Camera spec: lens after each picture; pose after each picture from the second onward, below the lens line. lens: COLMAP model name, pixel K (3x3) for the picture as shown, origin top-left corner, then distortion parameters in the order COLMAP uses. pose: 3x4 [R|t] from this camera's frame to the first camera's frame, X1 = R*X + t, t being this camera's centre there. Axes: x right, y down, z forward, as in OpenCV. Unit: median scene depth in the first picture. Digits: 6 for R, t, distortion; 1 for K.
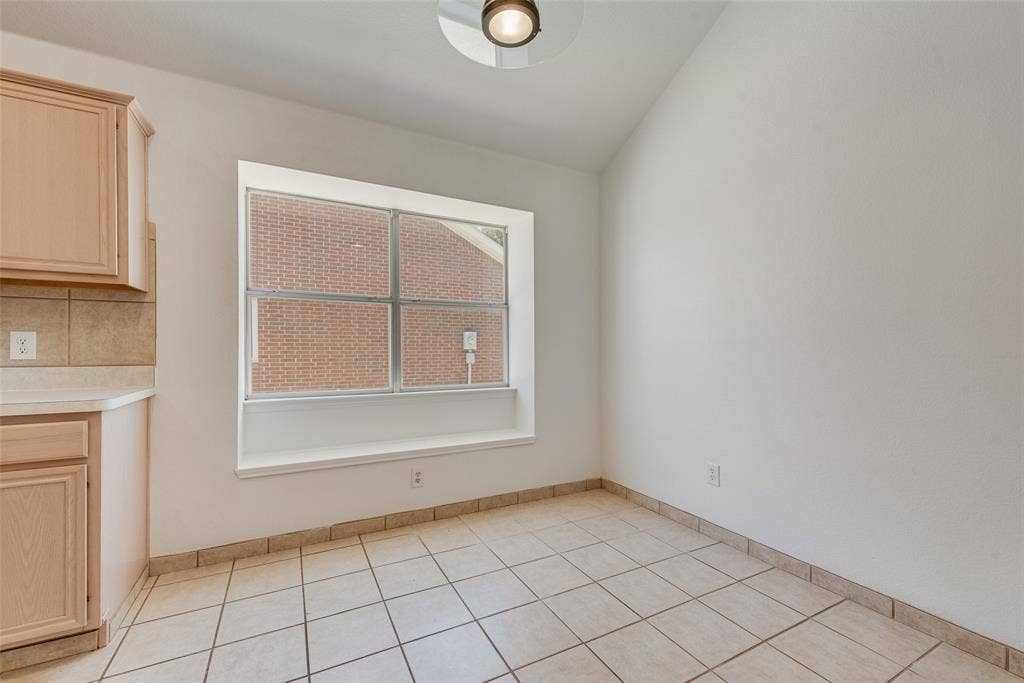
lens RADIAL K [[412.8, 0, 504.3], [0, 412.8, 350.7], [0, 0, 1]] dist [0.008862, -0.002057]
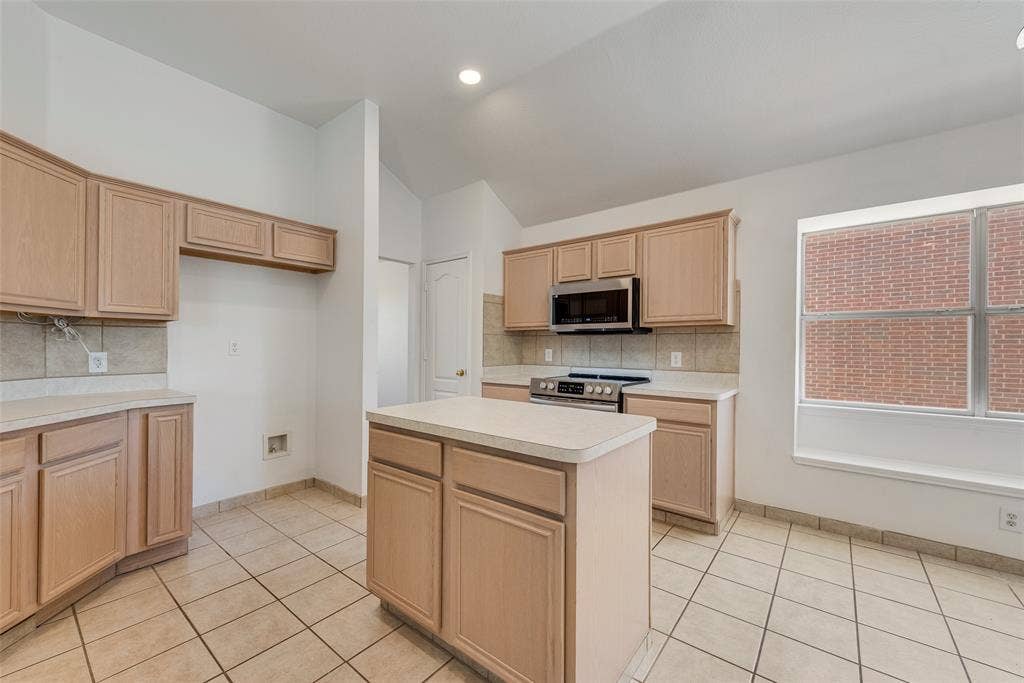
lens RADIAL K [[412.8, 0, 502.1], [0, 412.8, 347.4], [0, 0, 1]] dist [0.008862, -0.002057]
pose [[0.400157, 0.007284, -0.916418, 0.203455], [-0.007253, 0.999962, 0.004781, -0.061092], [0.916418, 0.004733, 0.400195, -0.405746]]
